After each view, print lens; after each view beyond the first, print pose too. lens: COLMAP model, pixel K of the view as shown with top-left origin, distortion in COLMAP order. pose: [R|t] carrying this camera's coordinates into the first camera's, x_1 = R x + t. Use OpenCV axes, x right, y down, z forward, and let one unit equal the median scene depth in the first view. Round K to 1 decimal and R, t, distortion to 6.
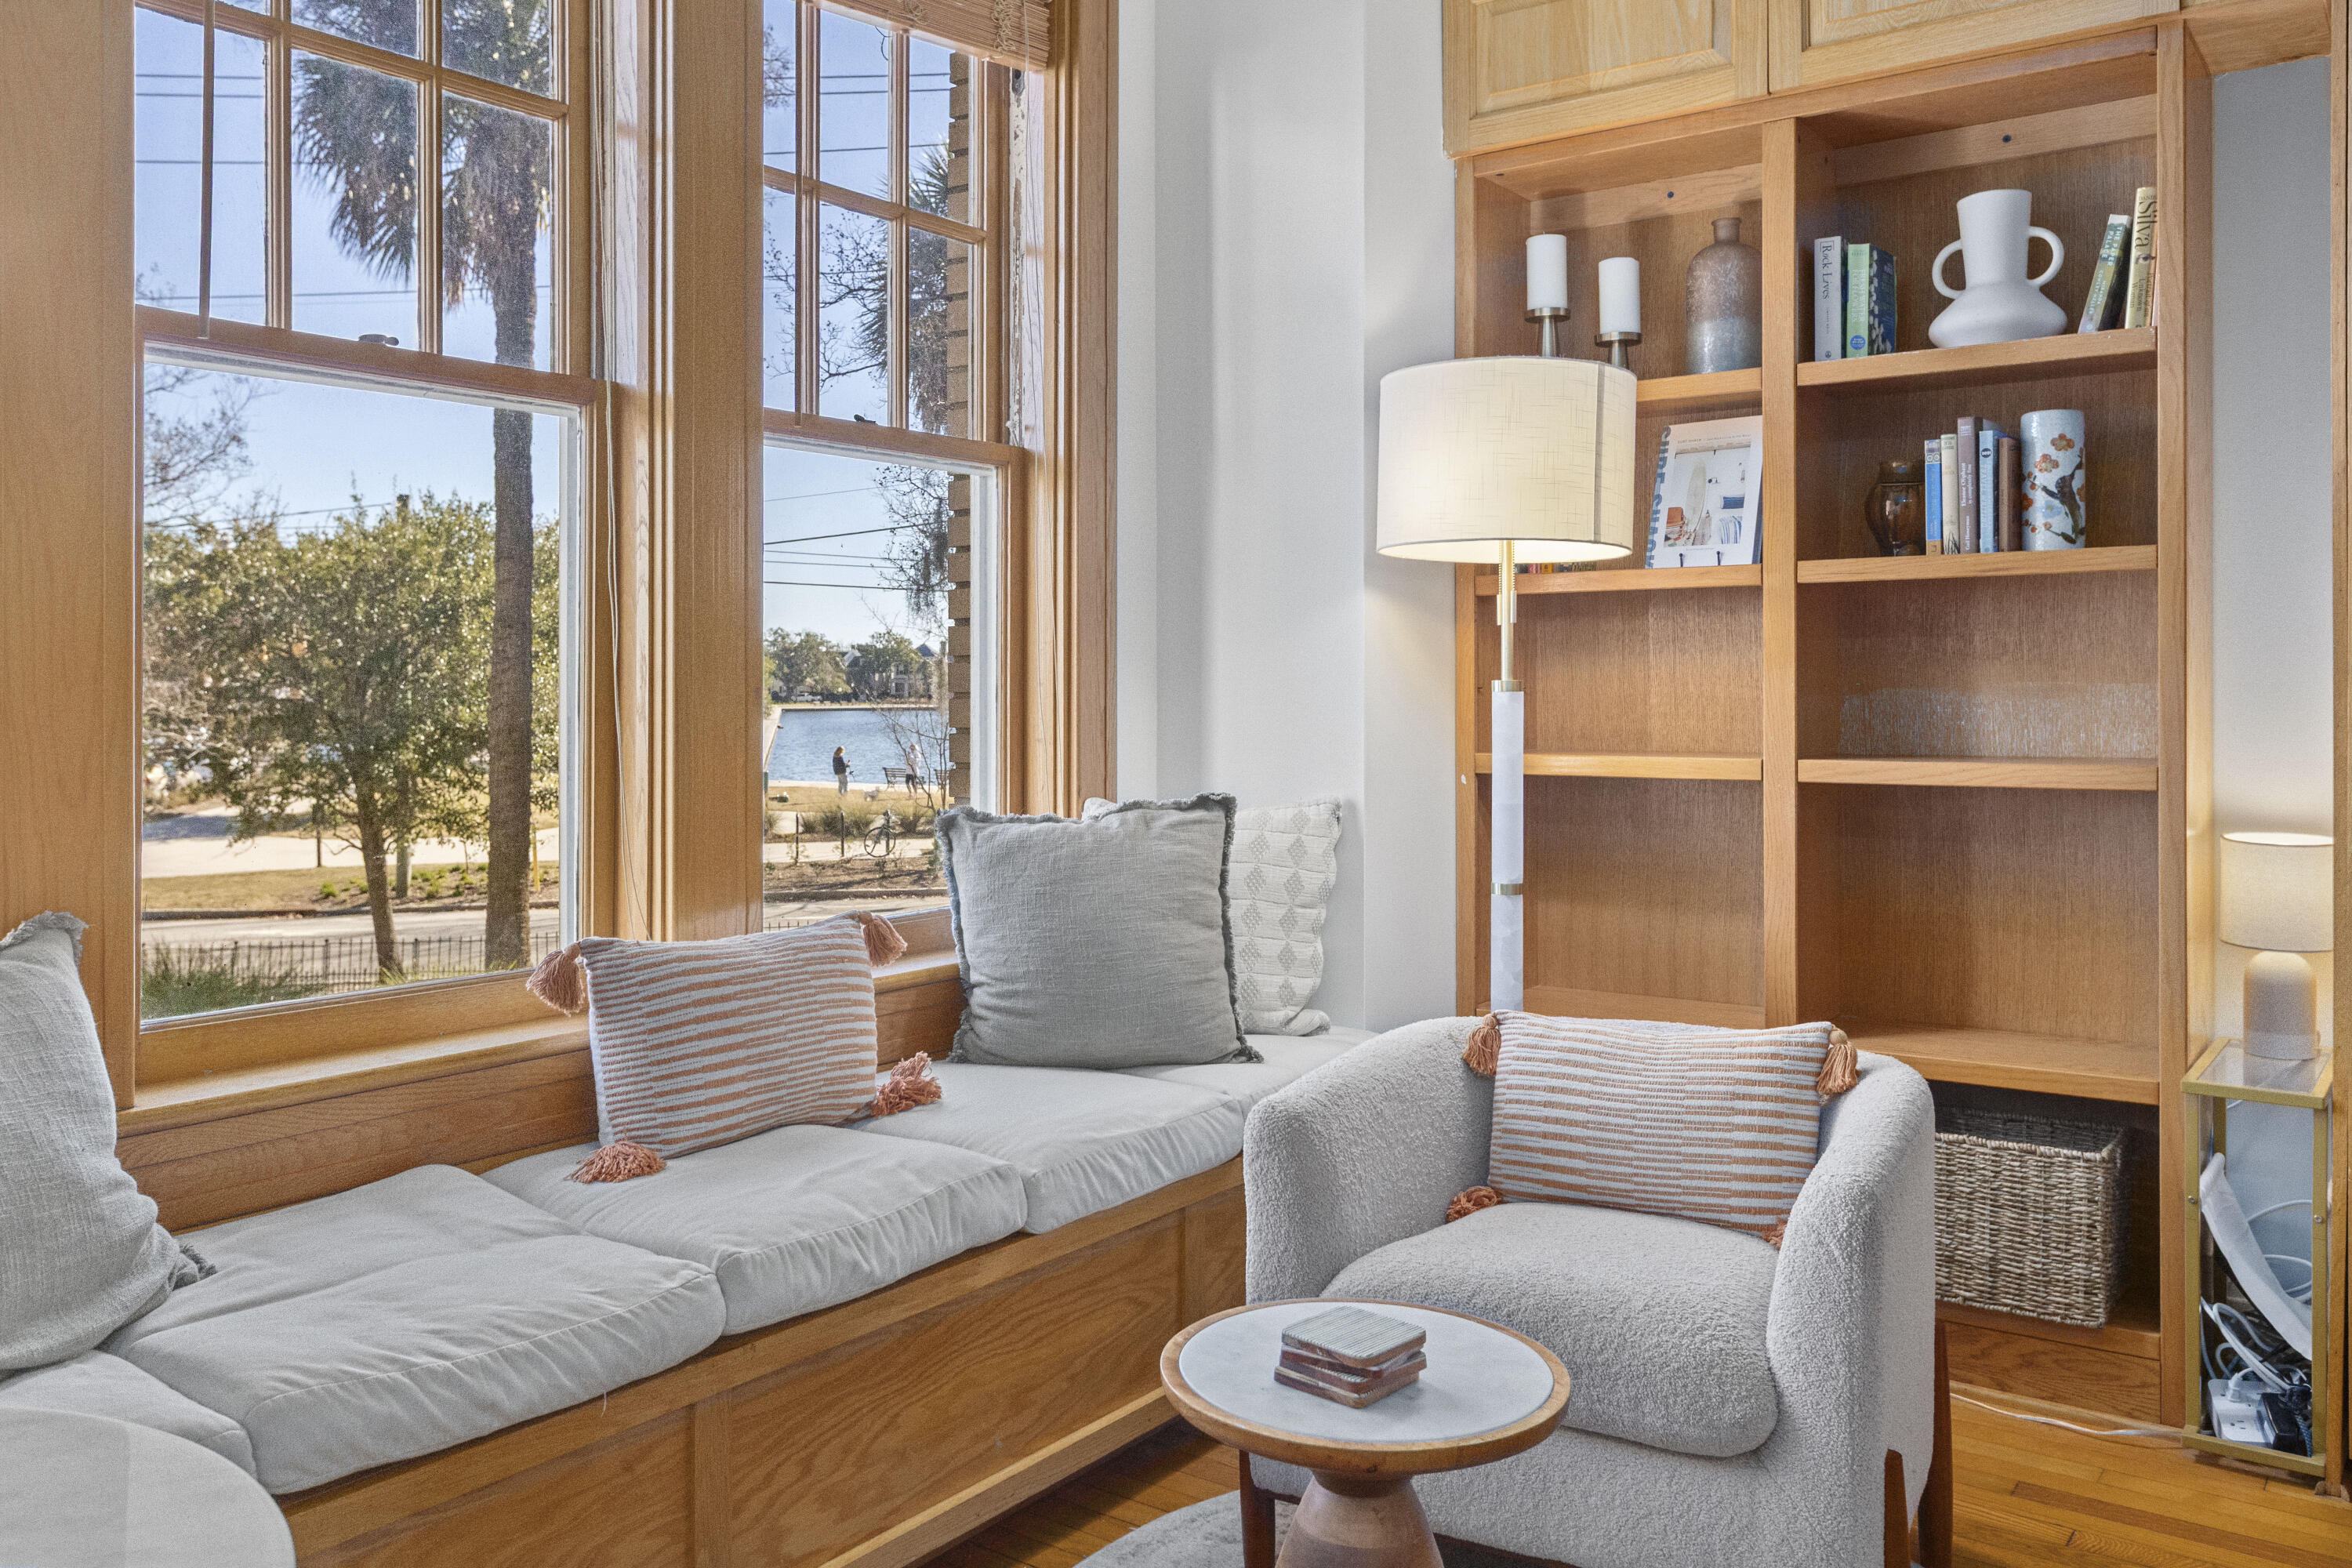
lens RADIAL K [[1844.2, 0, 1163.0], [0, 1844.2, 689.0], [0, 0, 1]] dist [0.007708, -0.003552]
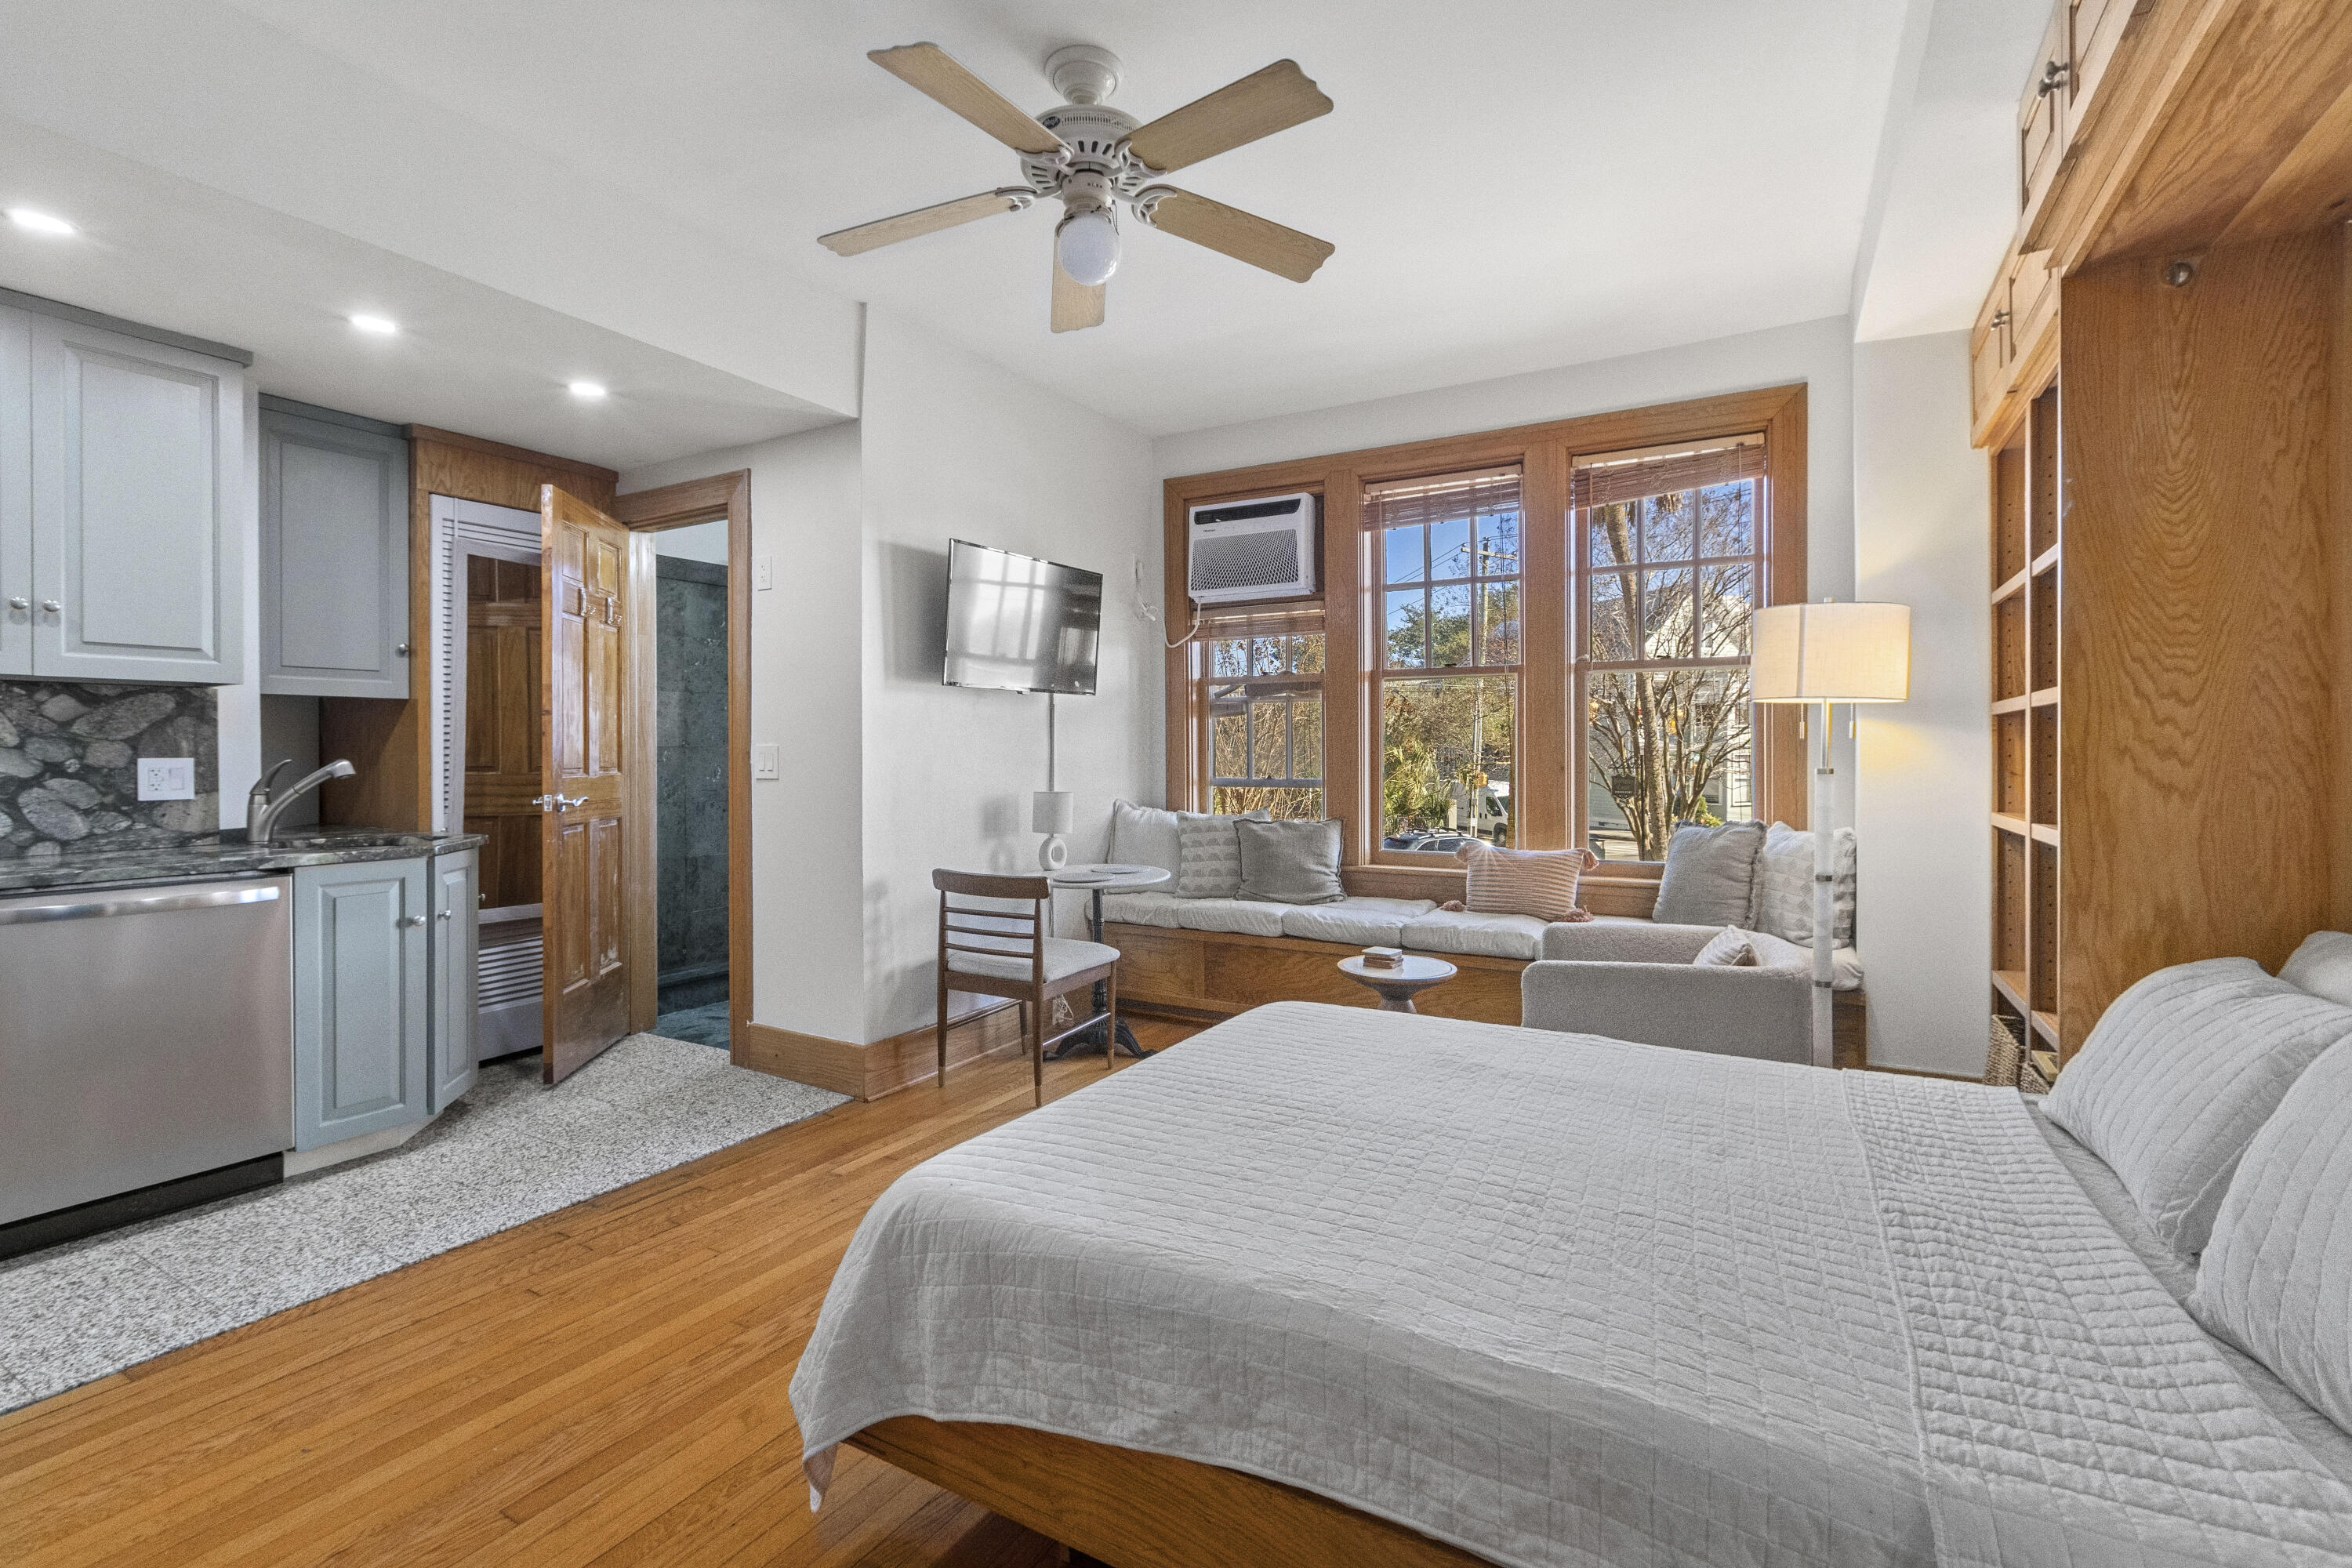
lens RADIAL K [[1065.7, 0, 1167.8], [0, 1065.7, 754.1], [0, 0, 1]] dist [-0.000611, -0.001150]
pose [[0.104293, 0.003499, -0.994541, 1.180036], [-0.000440, 0.999994, 0.003472, -0.022135], [0.994547, 0.000076, 0.104293, 0.209939]]
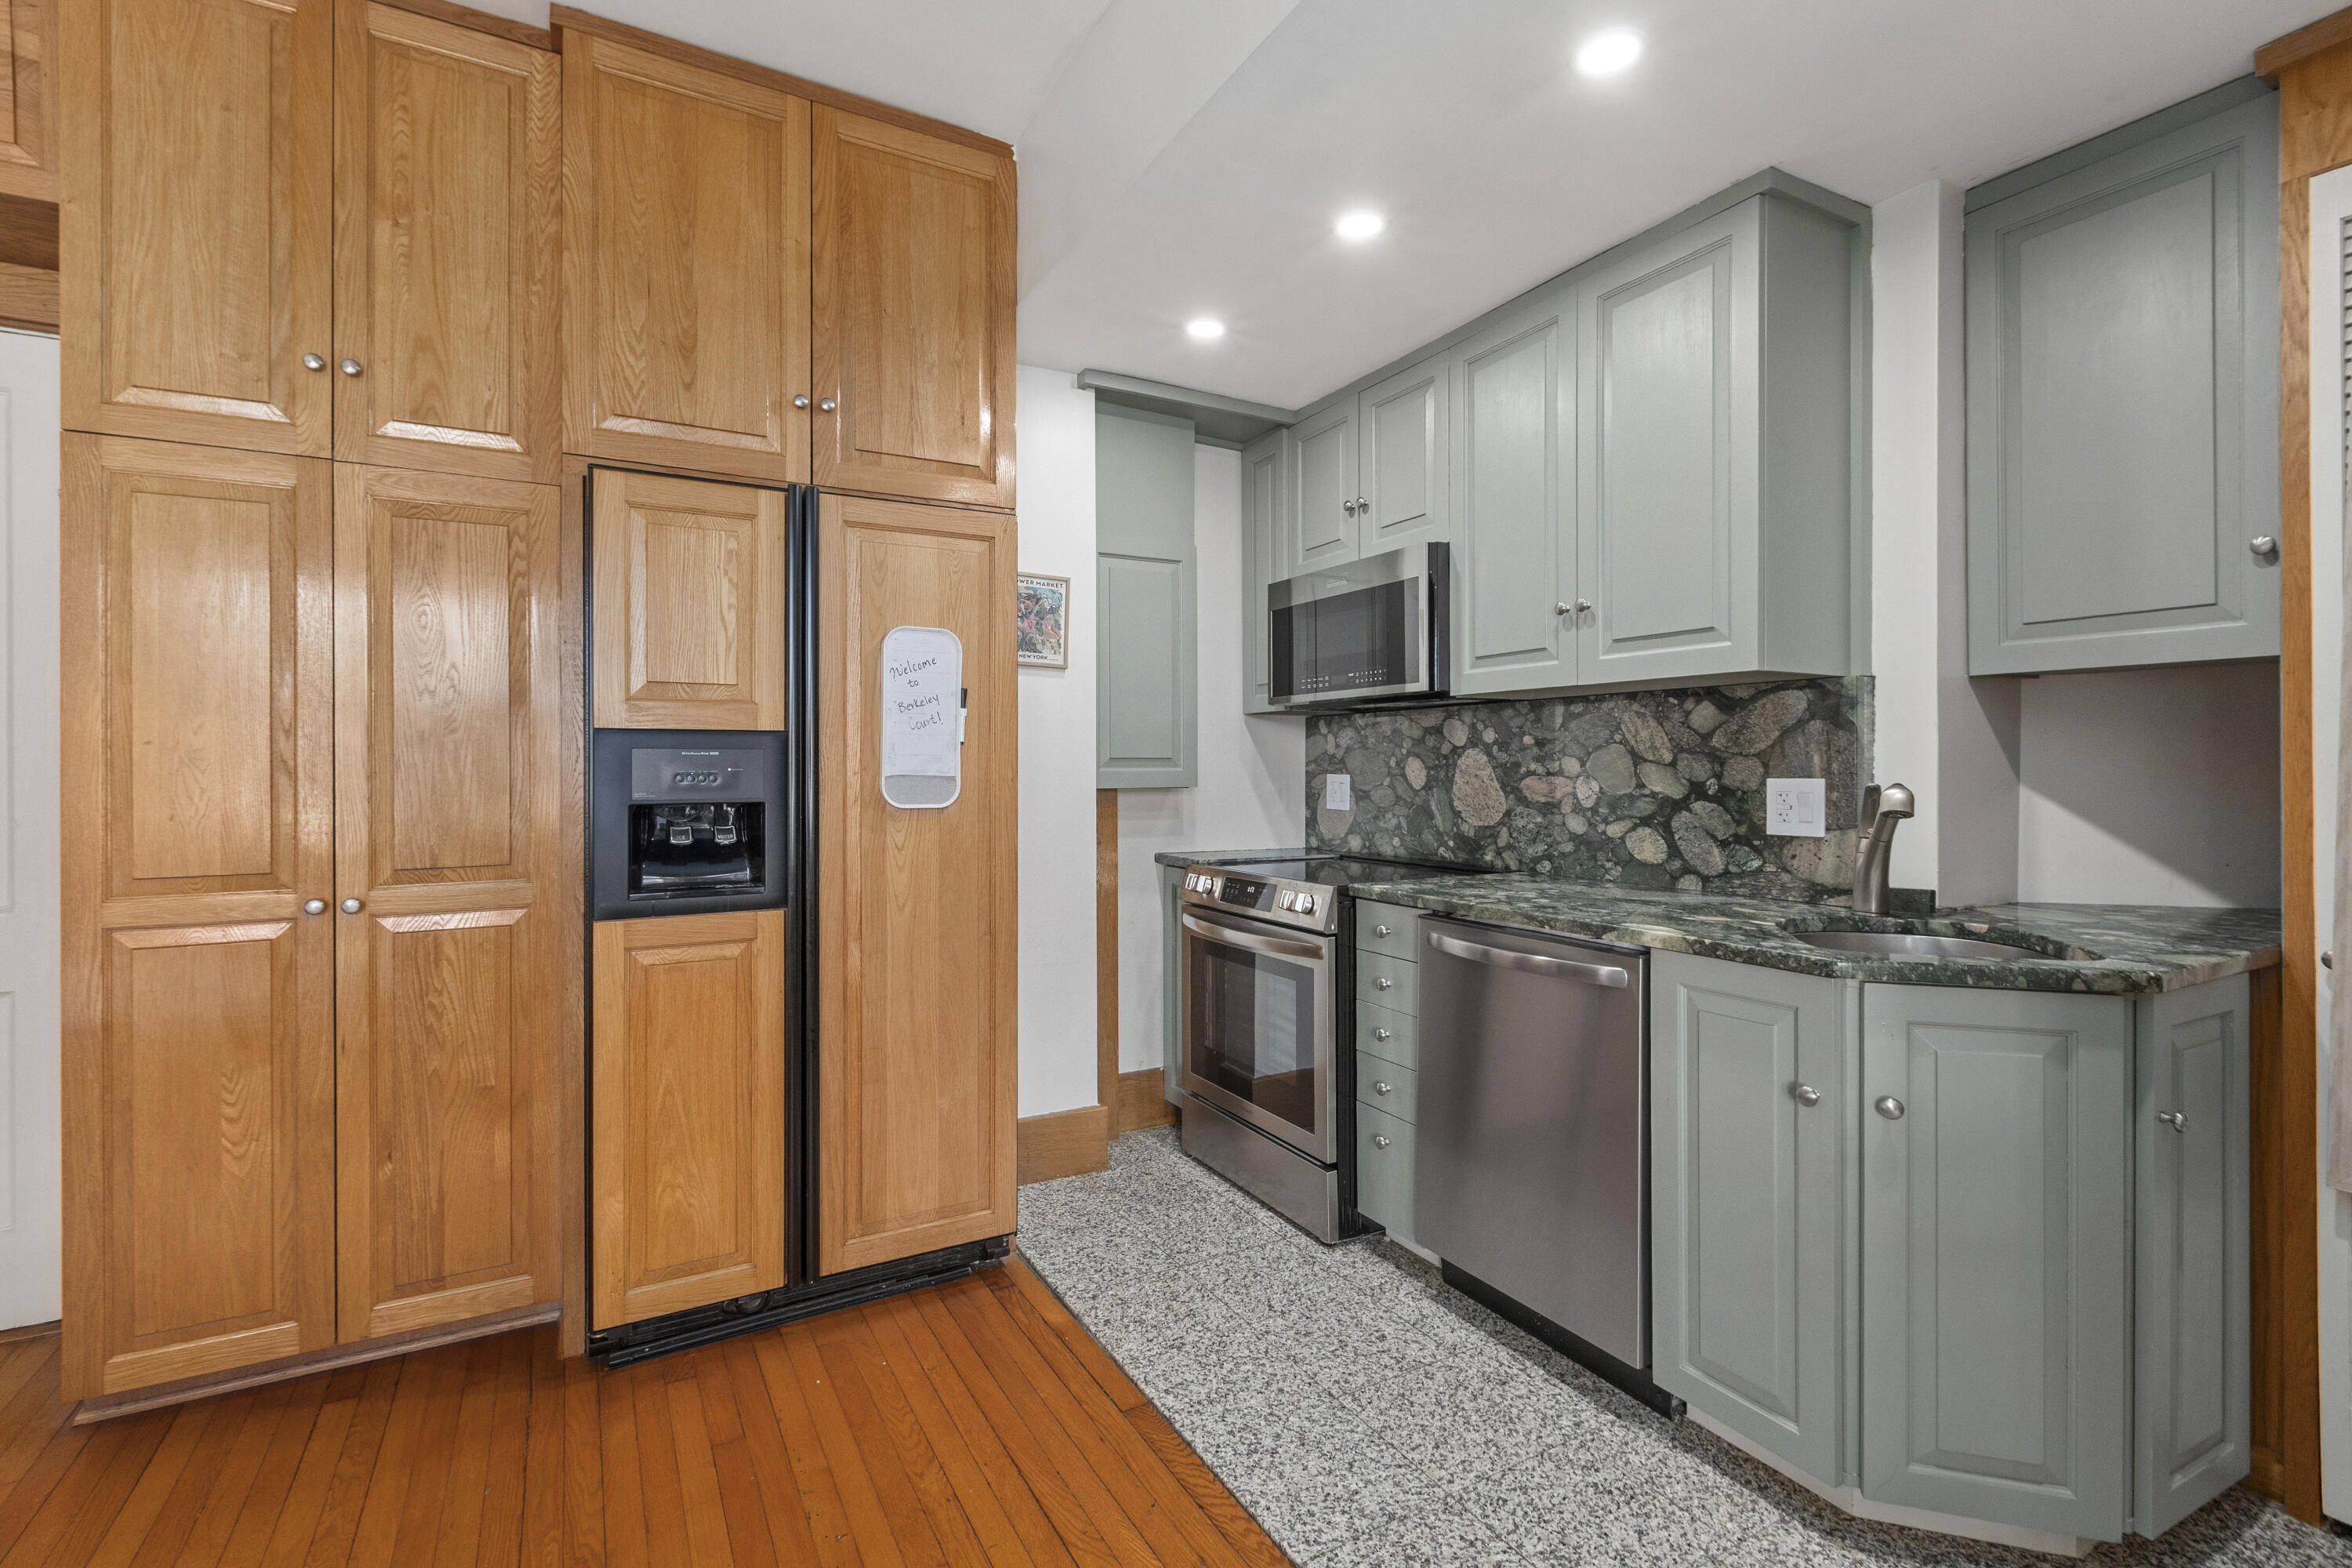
lens RADIAL K [[1065.7, 0, 1175.1], [0, 1065.7, 766.1], [0, 0, 1]] dist [-0.000998, 0.001181]
pose [[-0.910266, 0.002294, 0.414017, 0.128024], [0.003310, 0.999993, 0.001738, -0.025797], [-0.414010, 0.002953, -0.910268, 0.218017]]
